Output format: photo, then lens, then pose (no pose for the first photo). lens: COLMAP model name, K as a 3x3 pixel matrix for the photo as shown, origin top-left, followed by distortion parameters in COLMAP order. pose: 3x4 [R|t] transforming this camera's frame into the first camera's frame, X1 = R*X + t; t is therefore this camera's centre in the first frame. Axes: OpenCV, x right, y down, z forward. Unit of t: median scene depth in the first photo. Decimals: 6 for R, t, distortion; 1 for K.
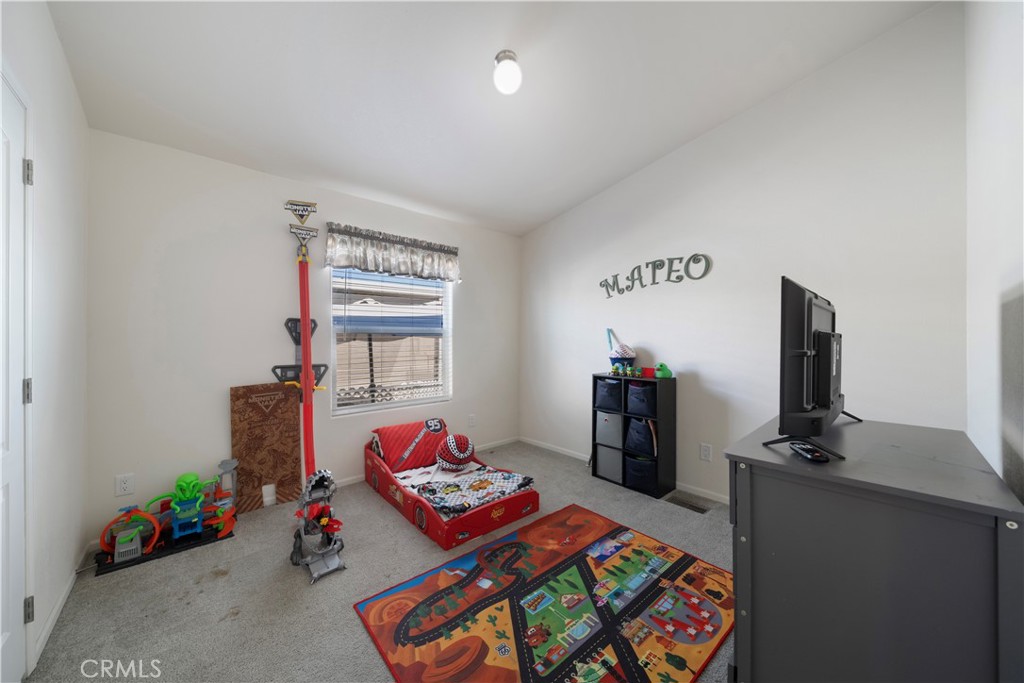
lens RADIAL K [[358.1, 0, 510.3], [0, 358.1, 341.5], [0, 0, 1]] dist [-0.017466, 0.000402]
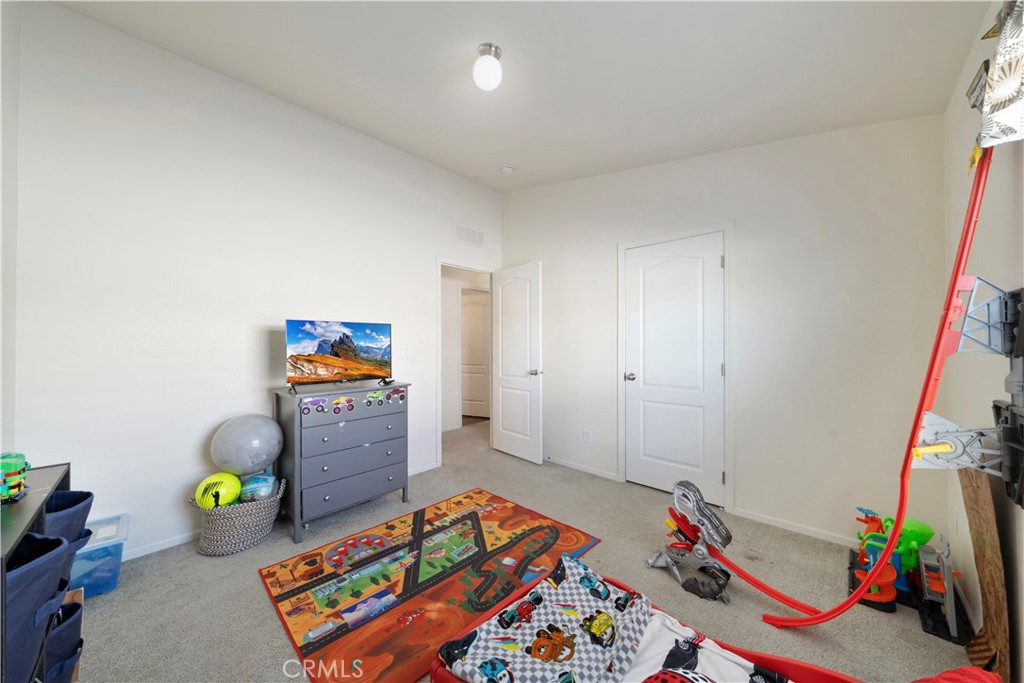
lens RADIAL K [[358.1, 0, 508.8], [0, 358.1, 343.0], [0, 0, 1]] dist [-0.017466, 0.000402]
pose [[-0.996594, 0.004168, -0.082358, 0.018253], [0.004170, 0.999991, 0.000137, -0.012807], [0.082358, -0.000207, -0.996603, 2.108578]]
